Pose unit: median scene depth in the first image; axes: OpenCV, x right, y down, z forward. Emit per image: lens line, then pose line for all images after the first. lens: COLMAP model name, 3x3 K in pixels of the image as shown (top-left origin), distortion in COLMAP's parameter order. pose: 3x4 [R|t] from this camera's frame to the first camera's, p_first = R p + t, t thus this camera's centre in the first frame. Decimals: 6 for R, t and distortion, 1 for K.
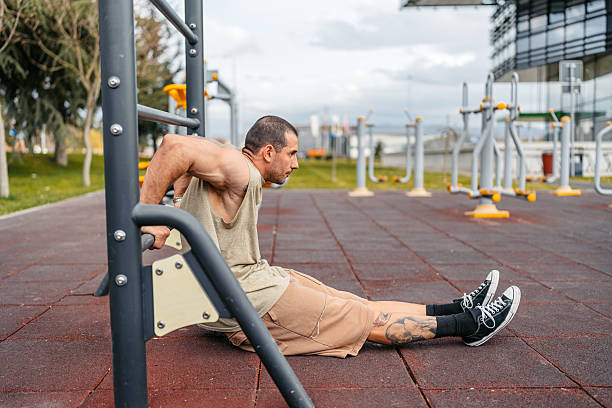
lens RADIAL K [[609.2, 0, 306.0], [0, 609.2, 204.0], [0, 0, 1]] dist [0.000460, 0.008325]
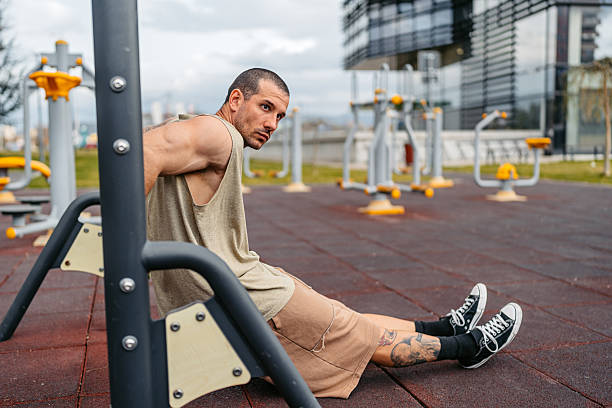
lens RADIAL K [[644.3, 0, 313.6], [0, 644.3, 203.8], [0, 0, 1]] dist [-0.000998, 0.002803]
pose [[0.968212, -0.030726, 0.248236, -0.065326], [0.027860, 0.999499, 0.015053, -0.013105], [-0.248574, -0.007658, 0.968583, 0.038203]]
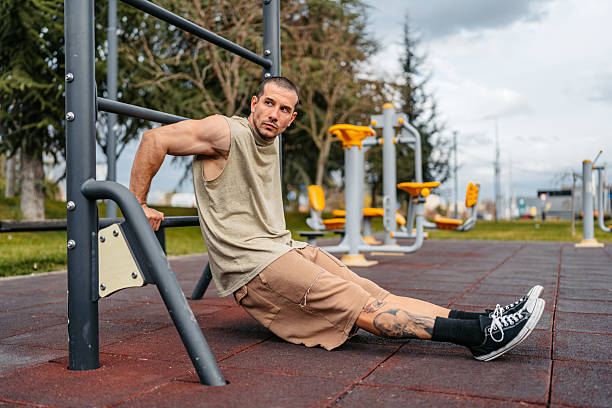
lens RADIAL K [[609.2, 0, 306.0], [0, 609.2, 204.0], [0, 0, 1]] dist [0.000460, 0.008325]
pose [[0.911775, -0.009845, -0.410572, 0.139066], [-0.032049, 0.994958, -0.095032, 0.034379], [0.409438, 0.099806, 0.906862, 0.028464]]
